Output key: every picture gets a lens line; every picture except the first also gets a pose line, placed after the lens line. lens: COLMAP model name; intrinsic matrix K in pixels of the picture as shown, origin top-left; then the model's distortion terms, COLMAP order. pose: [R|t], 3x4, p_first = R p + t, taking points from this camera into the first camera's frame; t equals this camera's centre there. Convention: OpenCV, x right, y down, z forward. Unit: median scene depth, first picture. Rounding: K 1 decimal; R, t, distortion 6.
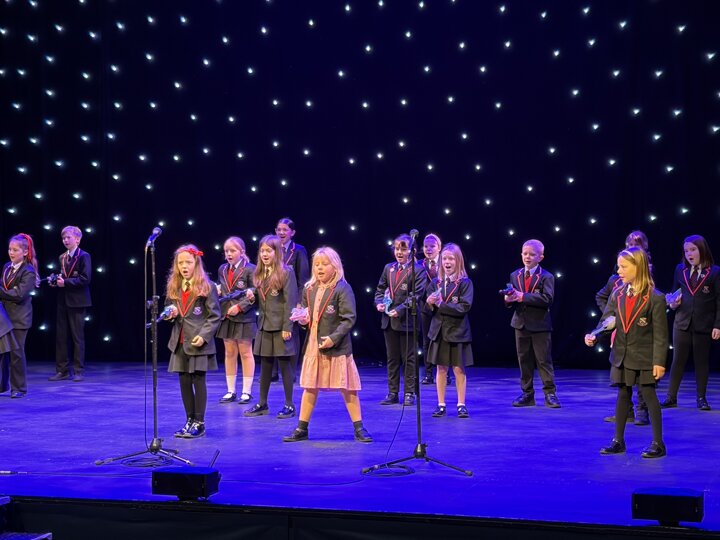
lens RADIAL K [[1475.1, 0, 370.4], [0, 1475.1, 279.1], [0, 0, 1]] dist [0.113417, 0.000000]
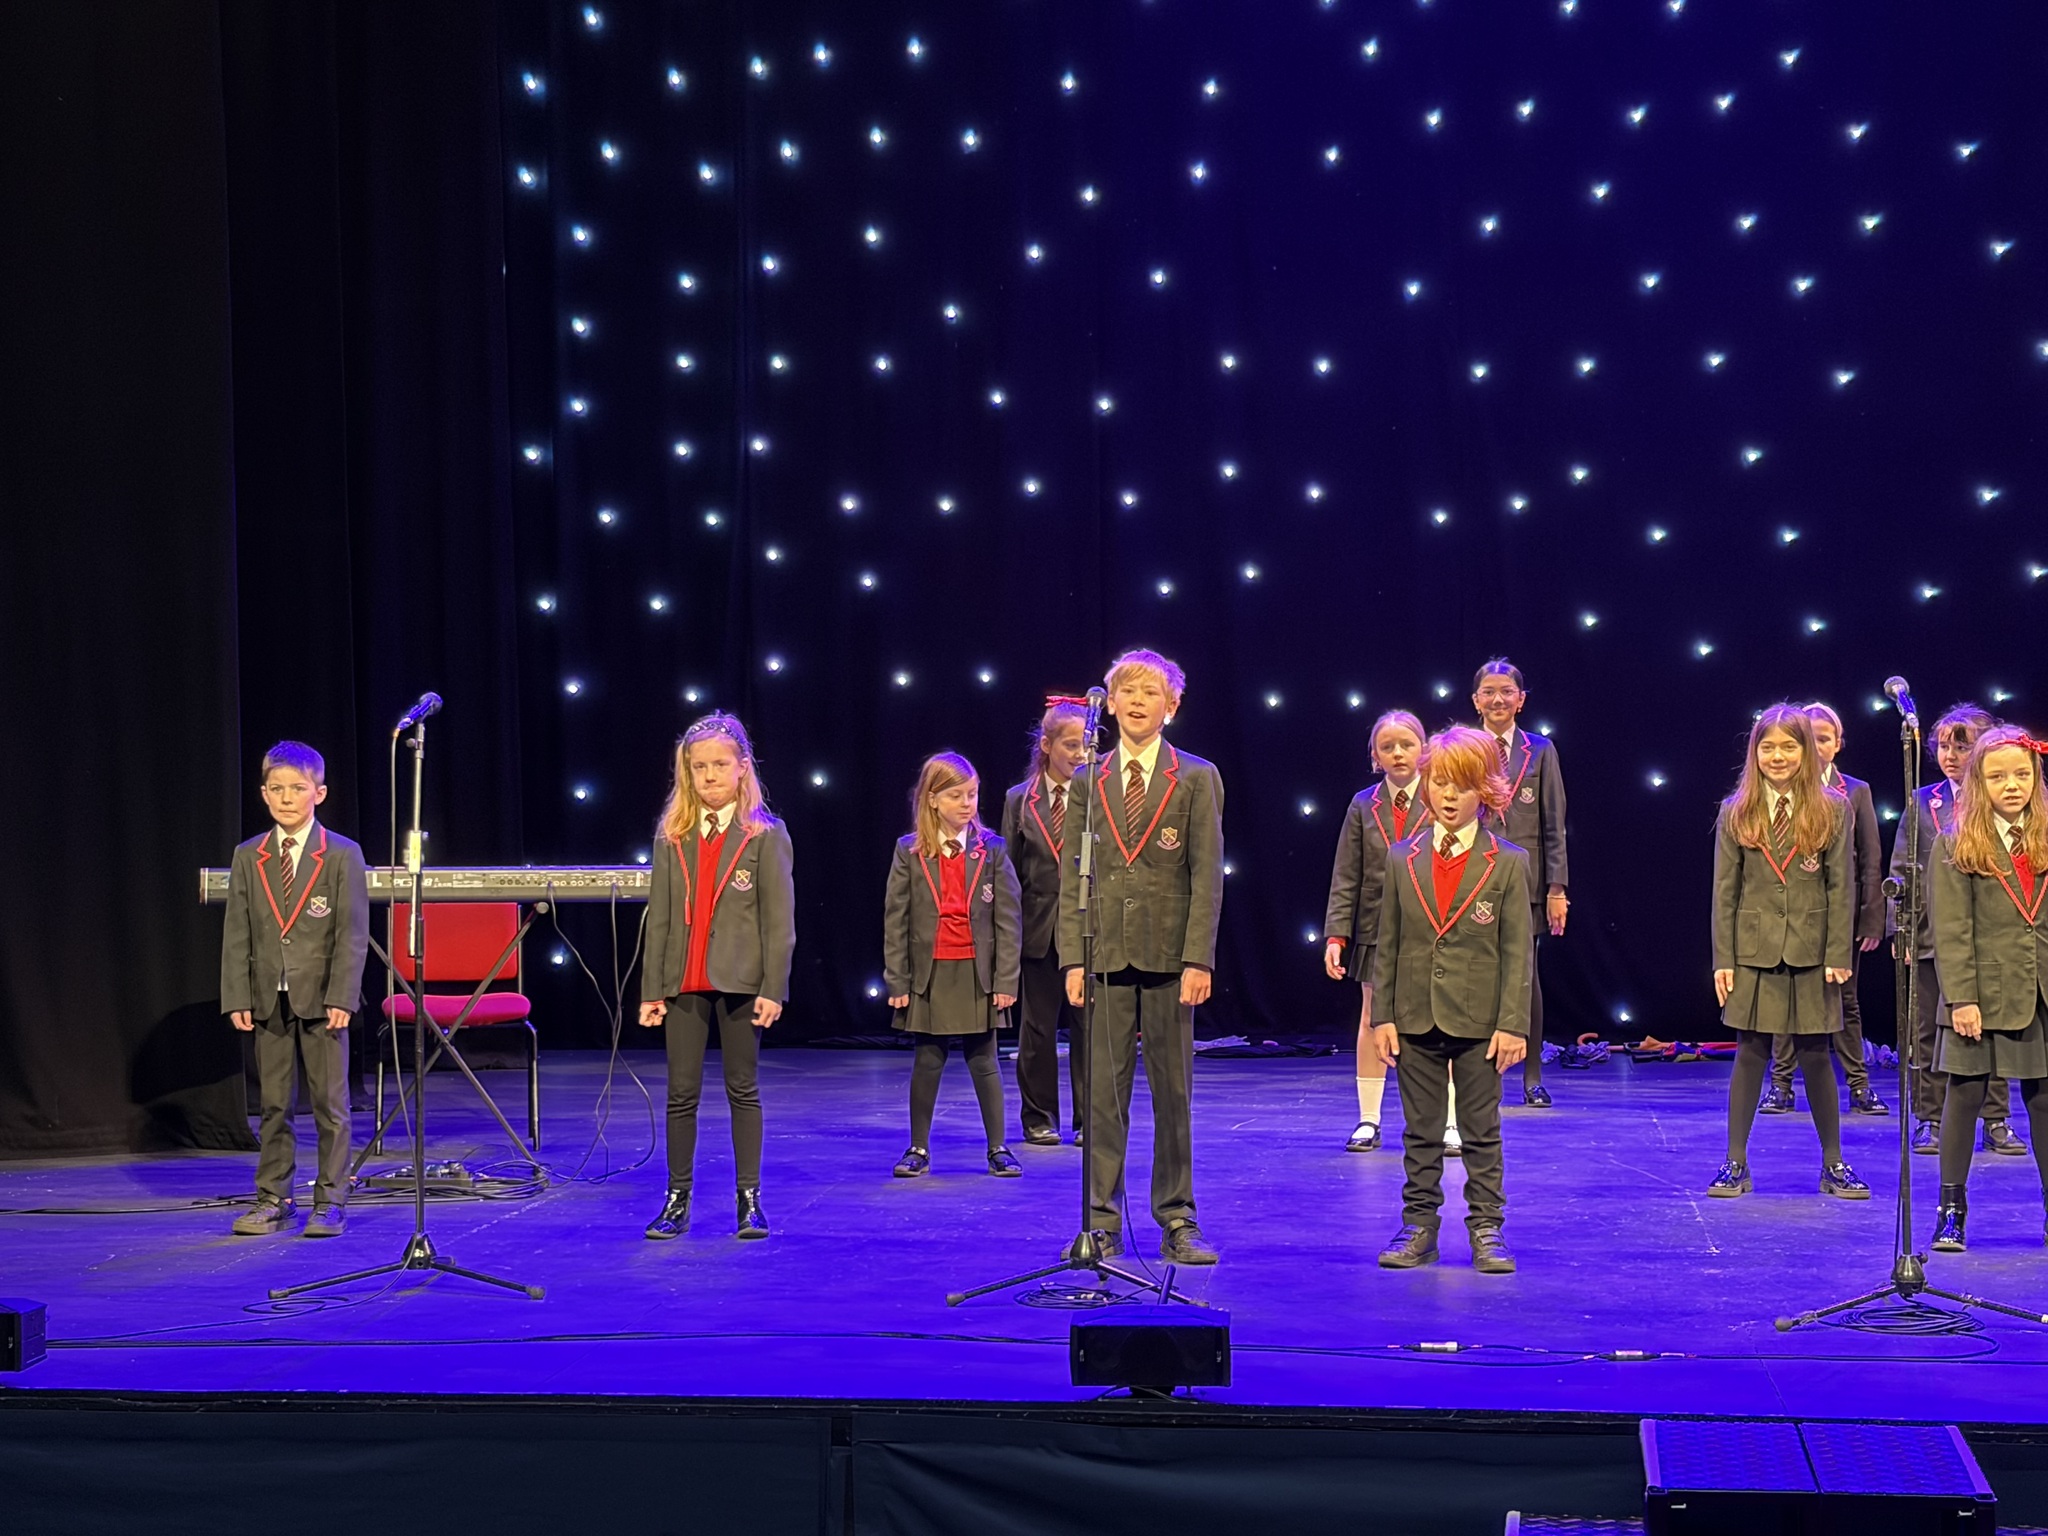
lens RADIAL K [[3725.4, 0, 994.9], [0, 3725.4, 740.2], [0, 0, 1]] dist [0.176237, 0.000000]
pose [[0.985653, 0.003276, 0.168752, -0.289838], [0.000789, 0.999711, -0.024020, 0.001313], [-0.168782, 0.023809, 0.985366, 0.063838]]
